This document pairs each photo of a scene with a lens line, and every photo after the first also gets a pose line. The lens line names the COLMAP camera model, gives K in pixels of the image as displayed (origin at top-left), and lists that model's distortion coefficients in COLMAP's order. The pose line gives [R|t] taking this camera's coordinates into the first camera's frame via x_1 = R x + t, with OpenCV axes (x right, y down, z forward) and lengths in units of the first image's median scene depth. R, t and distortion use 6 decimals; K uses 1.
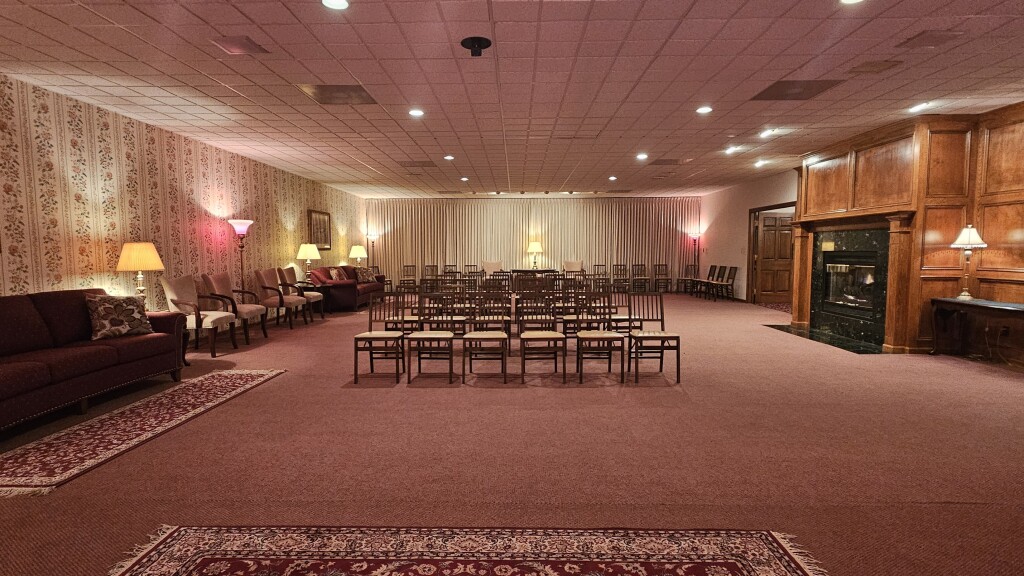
lens RADIAL K [[513.6, 0, 508.5], [0, 513.6, 289.4], [0, 0, 1]] dist [0.004719, -0.000678]
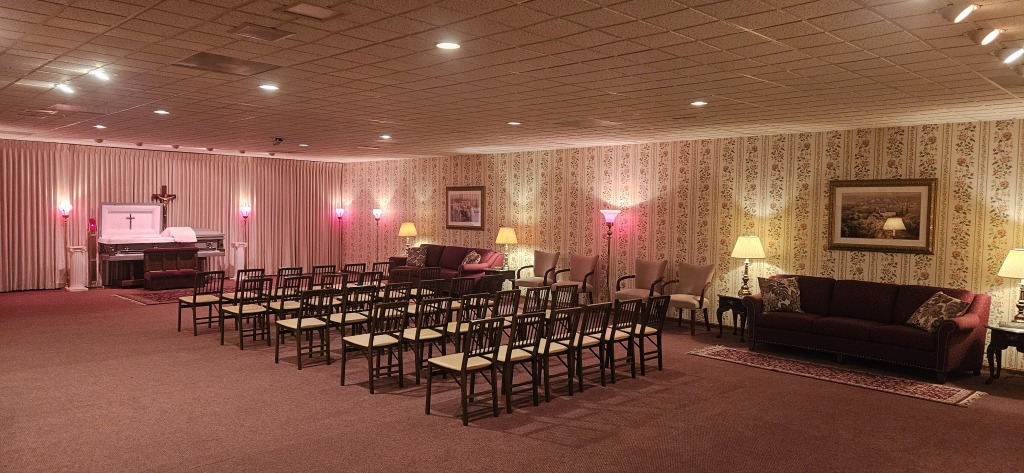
lens RADIAL K [[682.1, 0, 506.6], [0, 682.1, 239.4], [0, 0, 1]] dist [0.098690, -0.107566]
pose [[-0.701601, 0.023502, -0.712182, 0.813984], [-0.070244, 0.992307, 0.101947, -0.250069], [0.709099, 0.121552, -0.694553, 2.270981]]
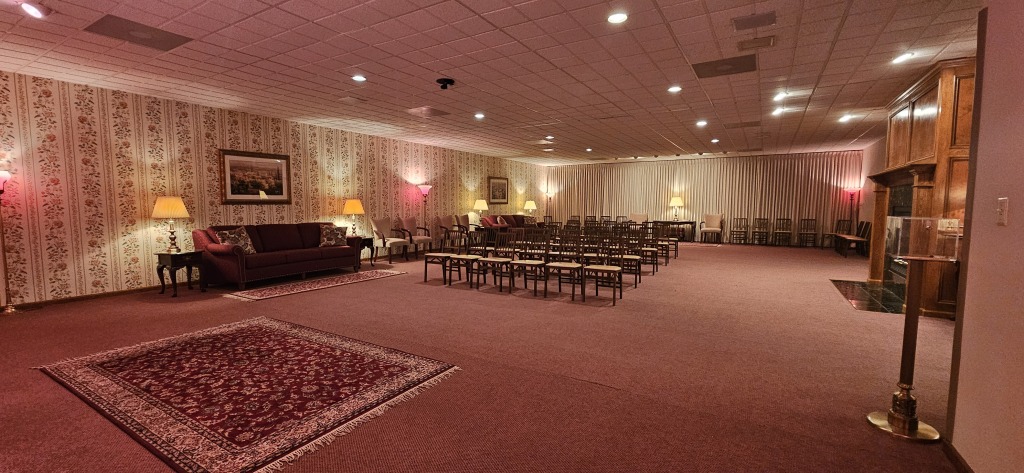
lens RADIAL K [[421.0, 0, 504.9], [0, 421.0, 238.6], [0, 0, 1]] dist [0.006603, -0.005491]
pose [[0.859824, 0.045651, -0.508546, 0.494109], [-0.042924, 0.998932, 0.017099, 0.003205], [0.508783, 0.007126, 0.860865, -0.051899]]
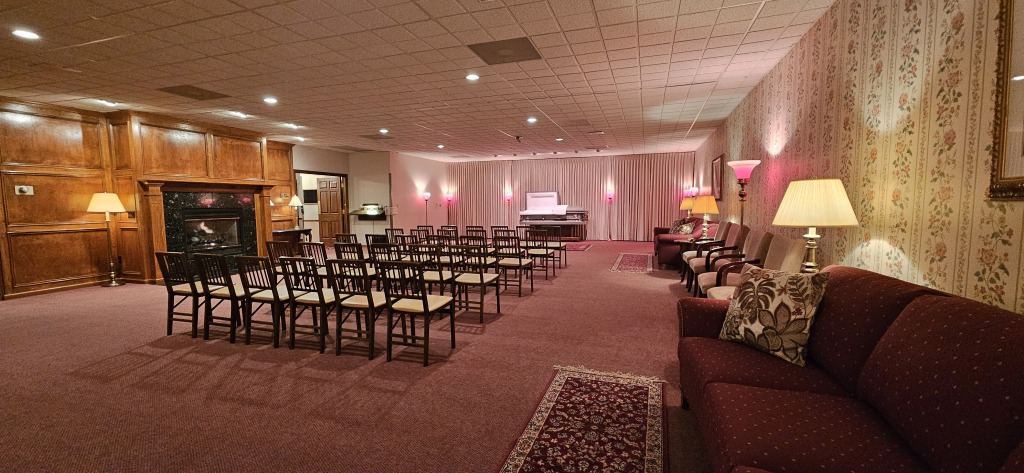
lens RADIAL K [[421.0, 0, 504.9], [0, 421.0, 238.6], [0, 0, 1]] dist [0.006603, -0.005491]
pose [[-0.951930, -0.011738, 0.306089, -0.458279], [0.037300, 0.987388, 0.153865, -0.159106], [-0.304035, 0.157886, -0.939487, 2.104723]]
